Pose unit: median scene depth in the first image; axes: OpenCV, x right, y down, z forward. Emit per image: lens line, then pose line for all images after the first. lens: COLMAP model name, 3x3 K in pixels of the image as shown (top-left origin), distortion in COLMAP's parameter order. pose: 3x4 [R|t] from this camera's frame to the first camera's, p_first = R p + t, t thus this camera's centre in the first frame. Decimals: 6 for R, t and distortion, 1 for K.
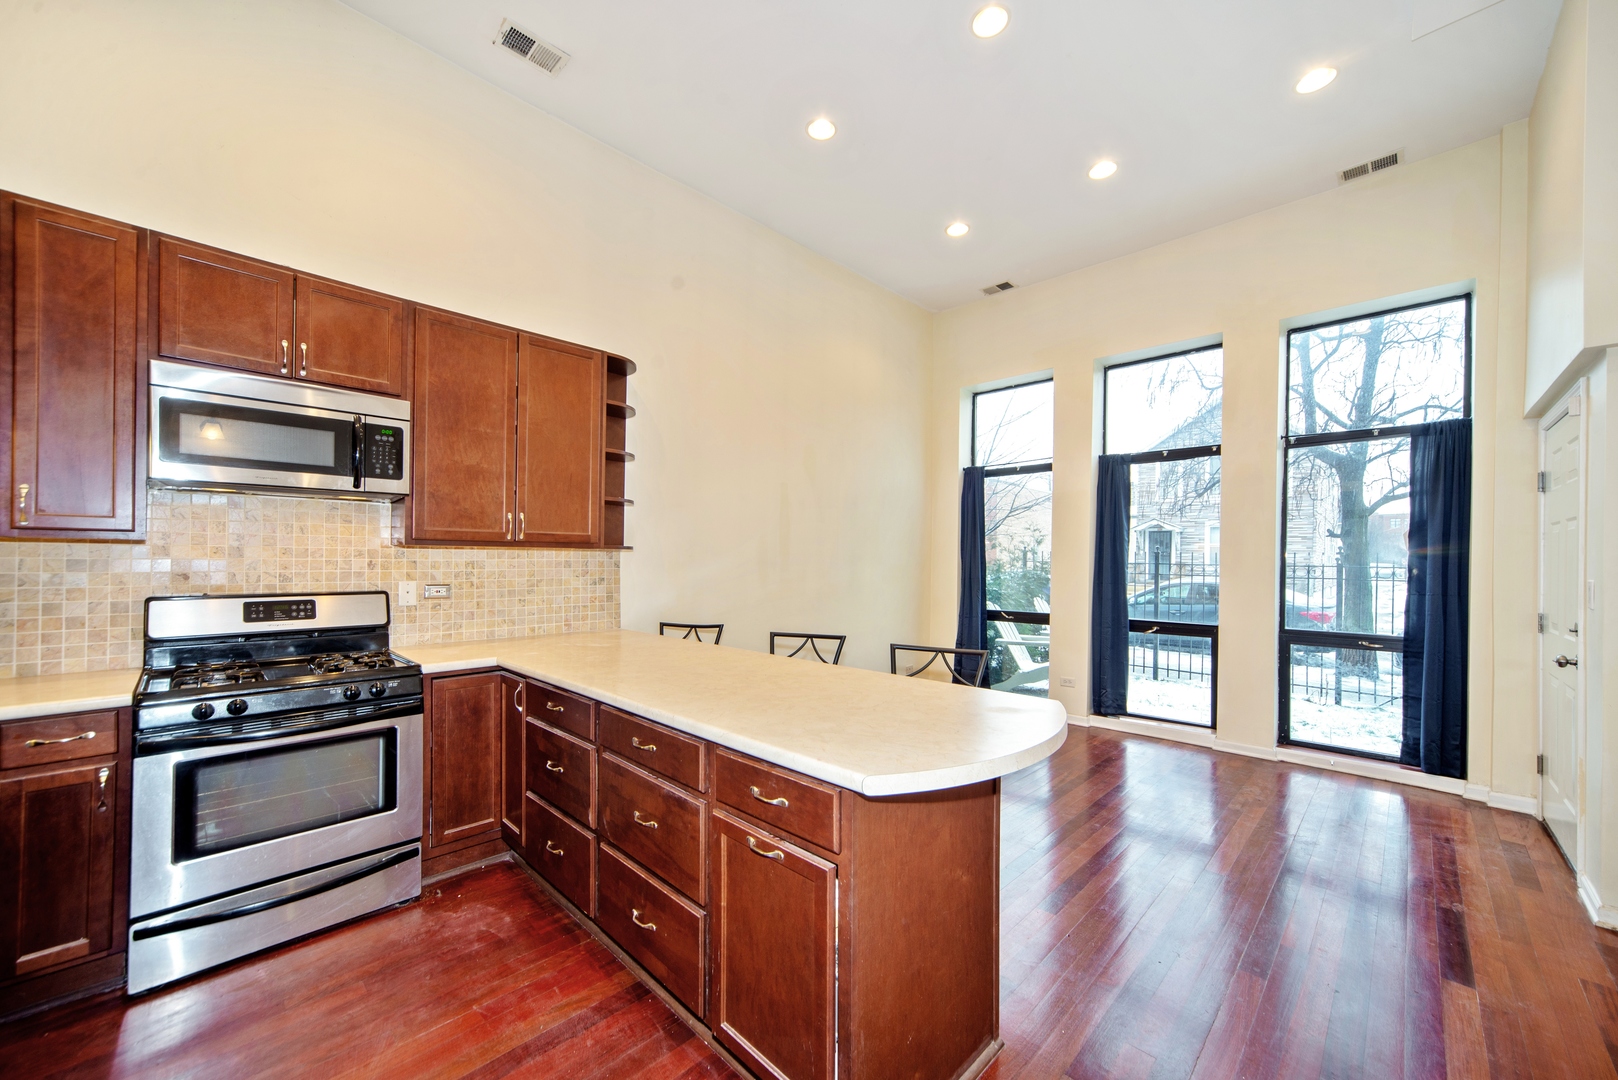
lens RADIAL K [[627.8, 0, 783.3], [0, 627.8, 558.2], [0, 0, 1]] dist [0.000079, 0.000204]
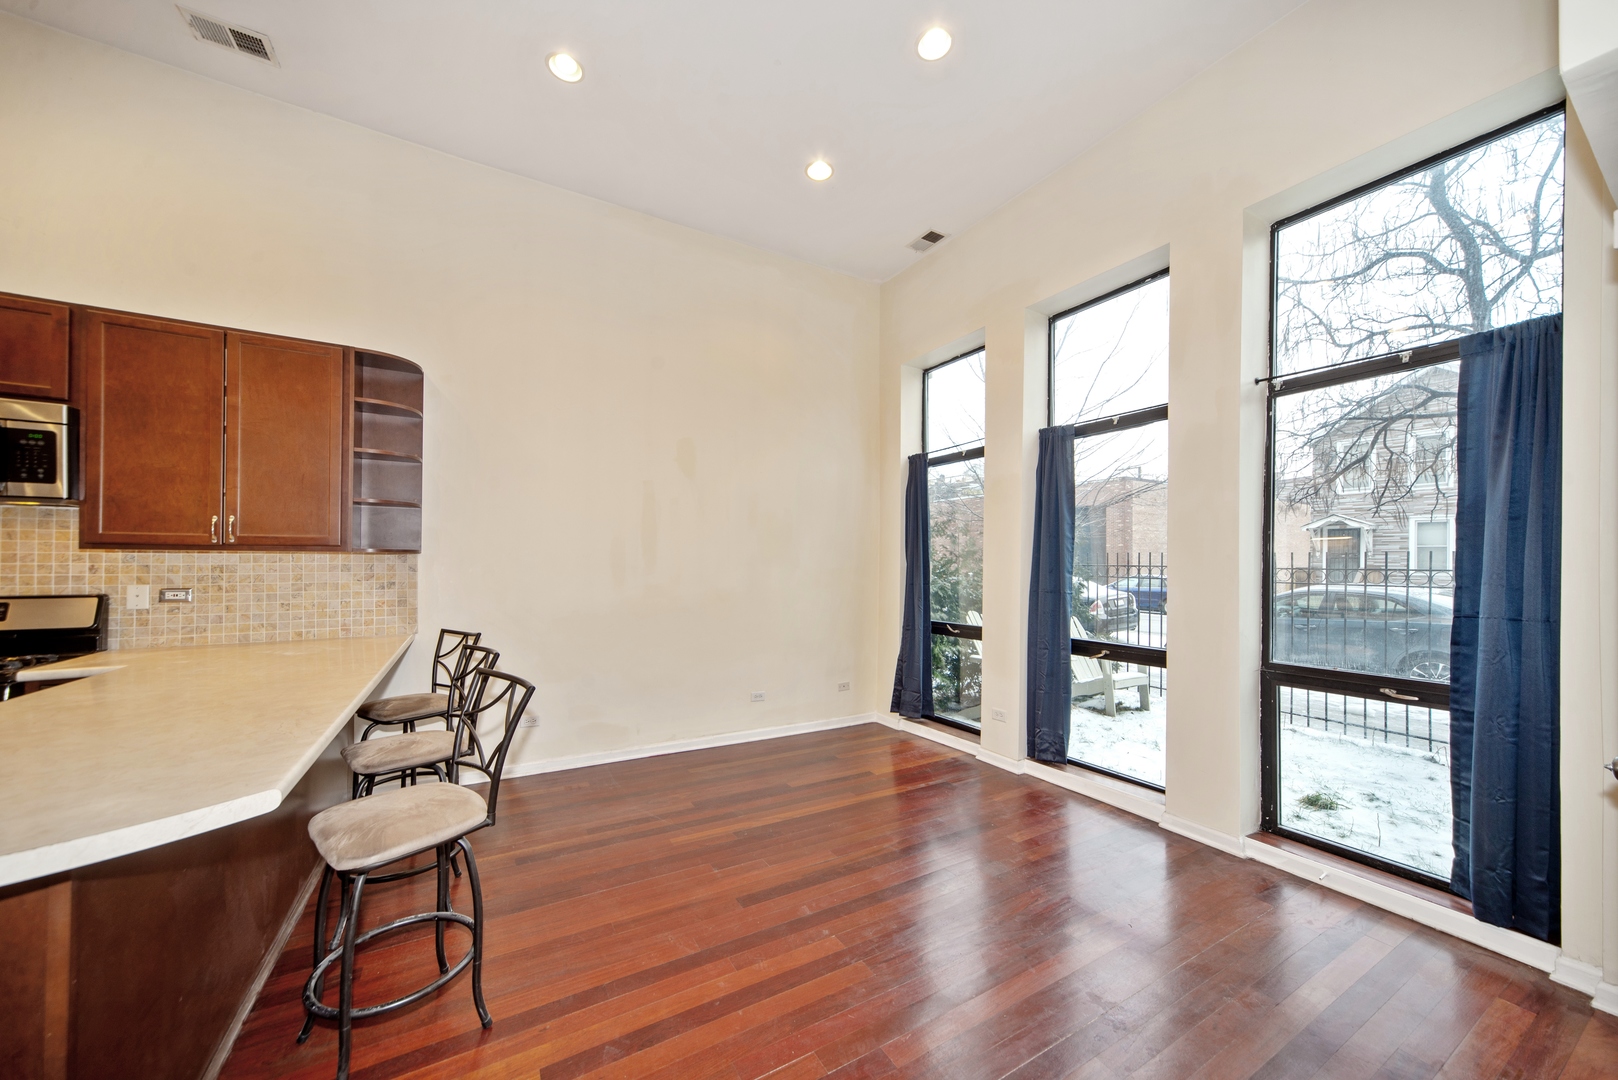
lens RADIAL K [[575.1, 0, 800.4], [0, 575.1, 555.5], [0, 0, 1]] dist [-0.000433, -0.000012]
pose [[0.964254, -0.008206, -0.264851, 0.560389], [0.004589, 0.999888, -0.014271, 0.005824], [0.264939, 0.012546, 0.964184, 0.313472]]
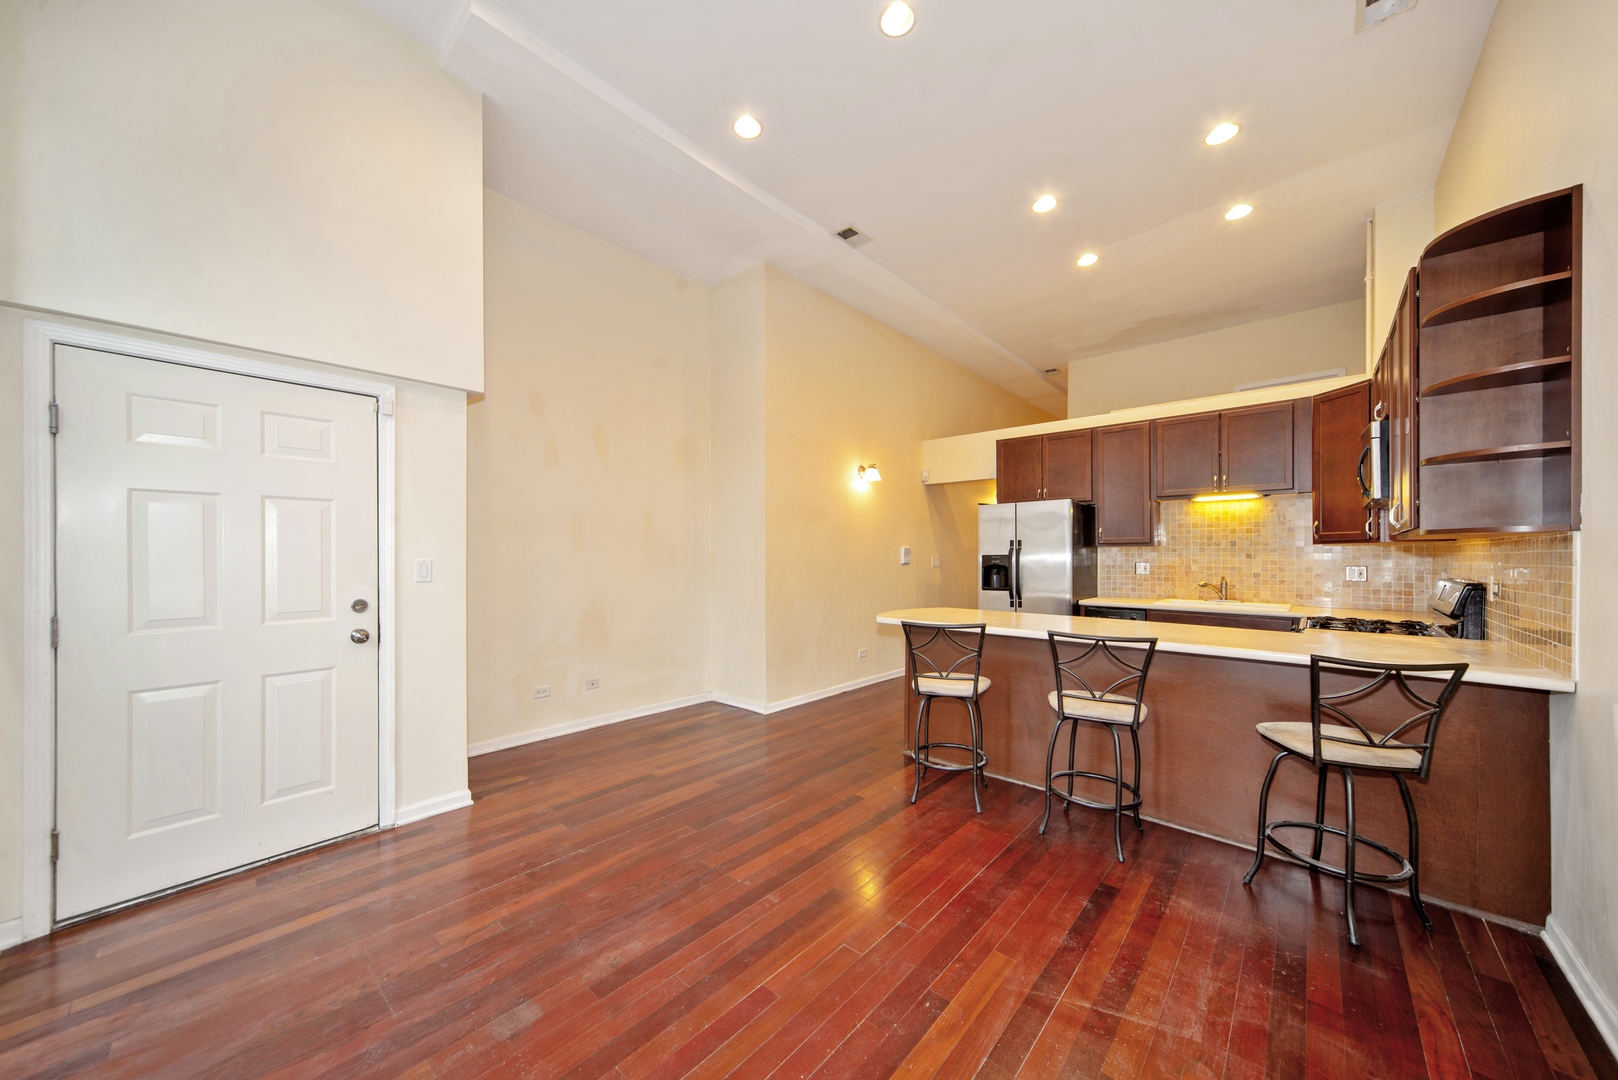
lens RADIAL K [[575.1, 0, 800.4], [0, 575.1, 555.5], [0, 0, 1]] dist [-0.000433, -0.000012]
pose [[-0.998541, -0.013543, -0.052277, 0.410930], [-0.013657, 0.999905, 0.001818, 0.015134], [0.052247, 0.002530, -0.998631, 1.486236]]
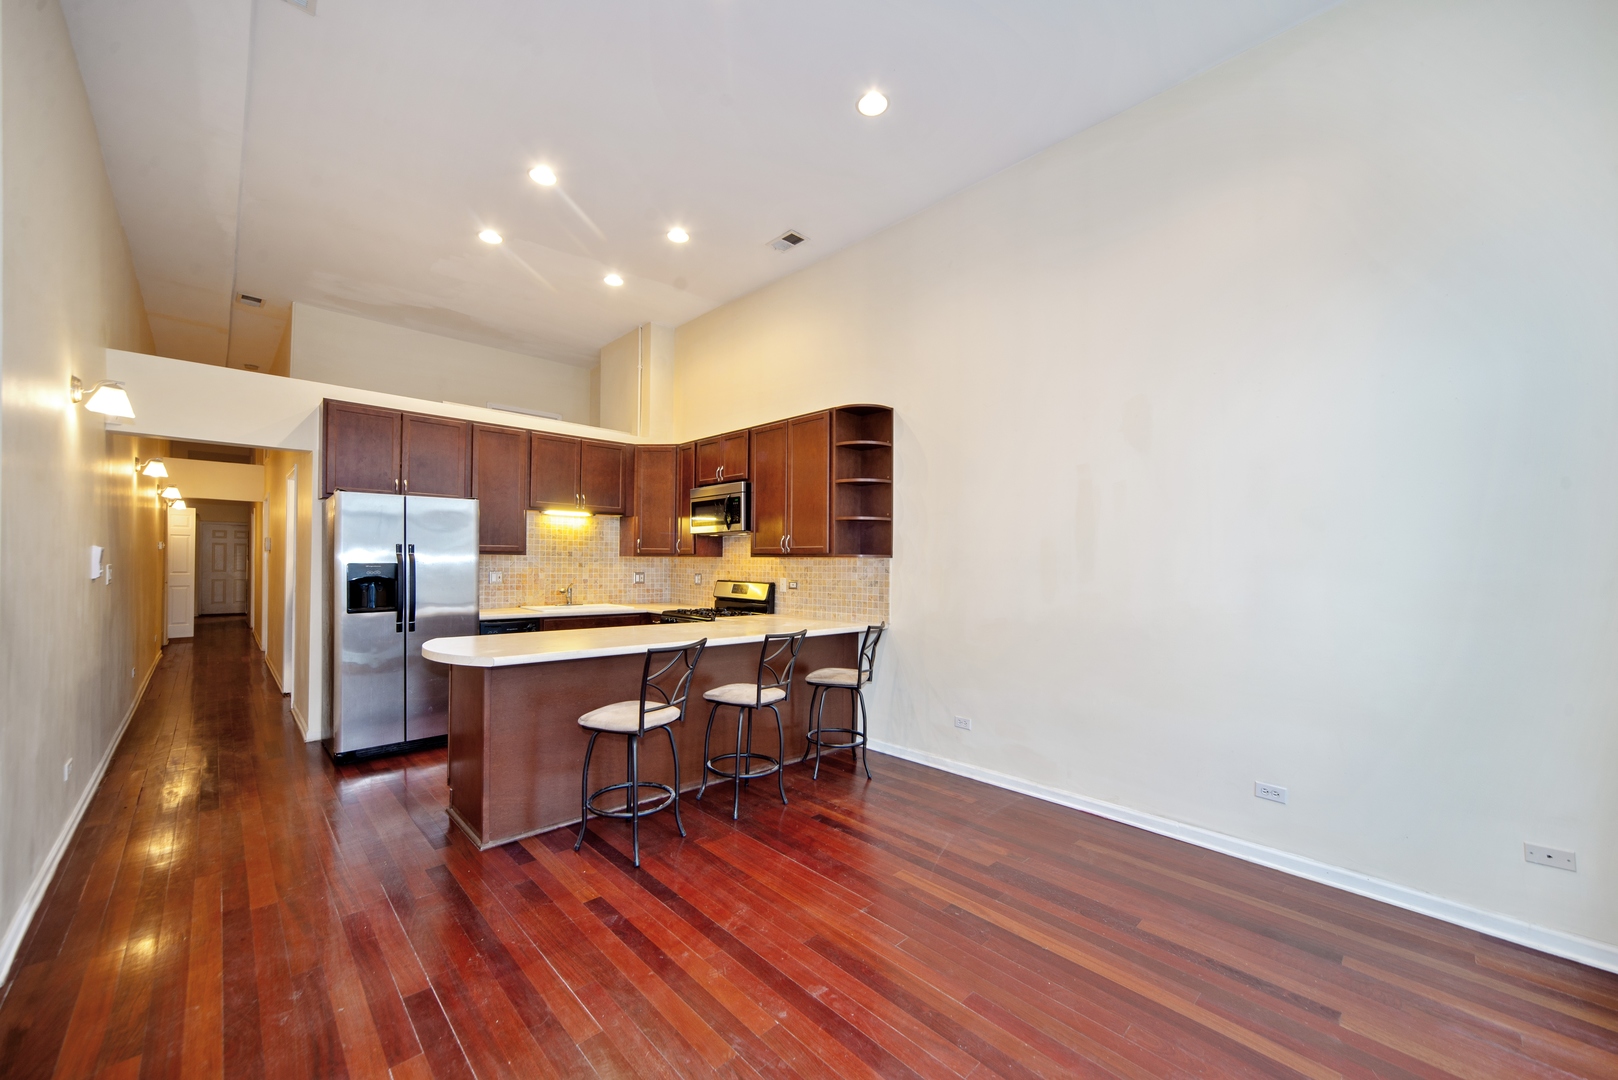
lens RADIAL K [[609.8, 0, 802.2], [0, 609.8, 570.8], [0, 0, 1]] dist [-0.015923, 0.000061]
pose [[-0.020322, -0.002239, -0.999791, 0.912444], [-0.012454, 0.999920, -0.001987, 0.015982], [0.999716, 0.012411, -0.020348, 0.888673]]
